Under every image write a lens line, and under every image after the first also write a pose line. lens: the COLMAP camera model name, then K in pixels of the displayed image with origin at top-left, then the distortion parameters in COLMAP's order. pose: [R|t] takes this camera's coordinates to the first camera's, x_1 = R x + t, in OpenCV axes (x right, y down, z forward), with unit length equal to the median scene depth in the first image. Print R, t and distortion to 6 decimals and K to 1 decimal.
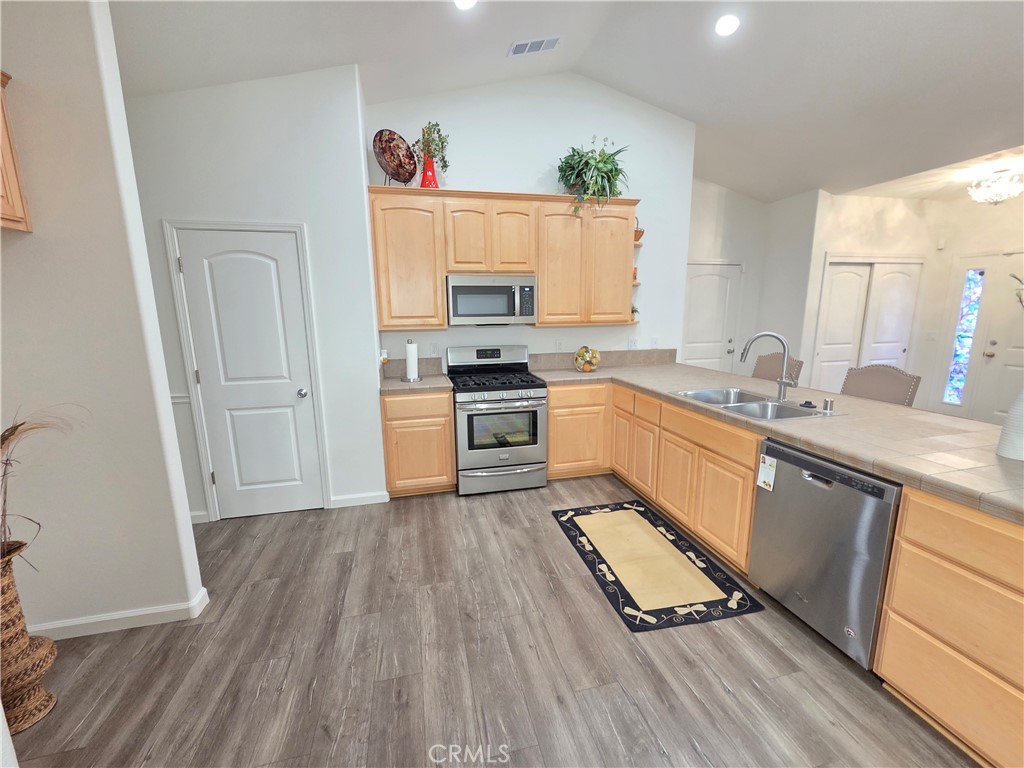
lens RADIAL K [[418.0, 0, 520.3], [0, 418.0, 385.5], [0, 0, 1]] dist [0.006772, 0.000282]
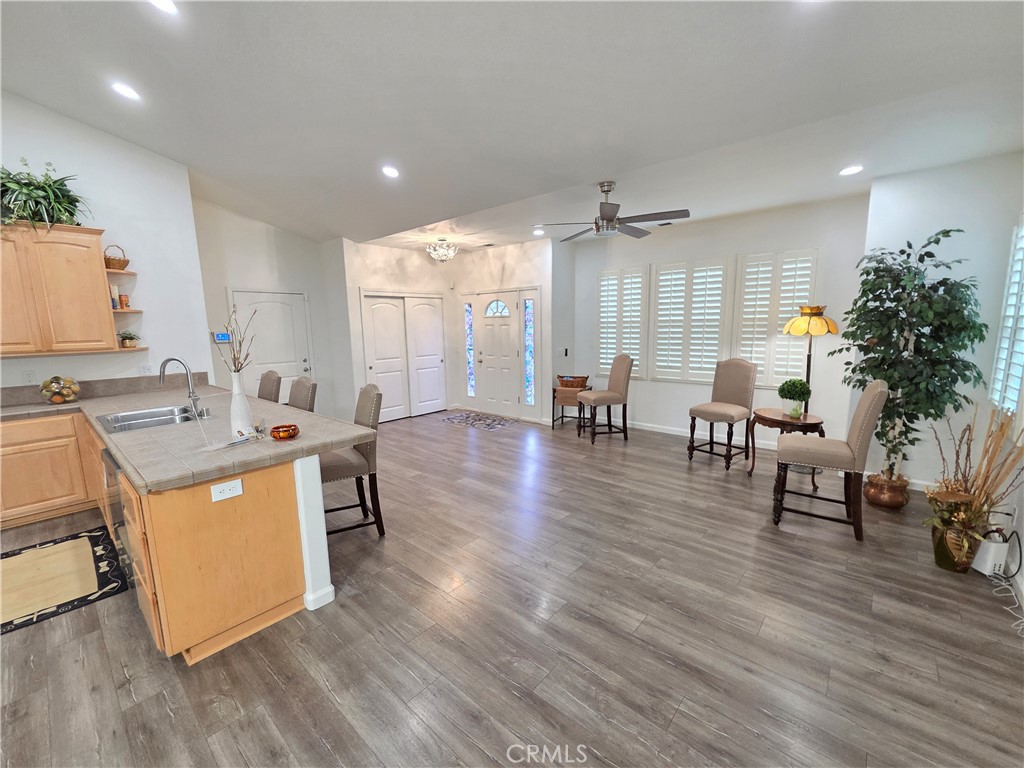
lens RADIAL K [[418.0, 0, 505.8], [0, 418.0, 385.8], [0, 0, 1]] dist [0.006772, 0.000282]
pose [[0.834794, -0.087343, 0.543590, 0.513512], [0.111889, 0.993646, -0.012172, 0.054310], [-0.539072, 0.070983, 0.839263, -0.359406]]
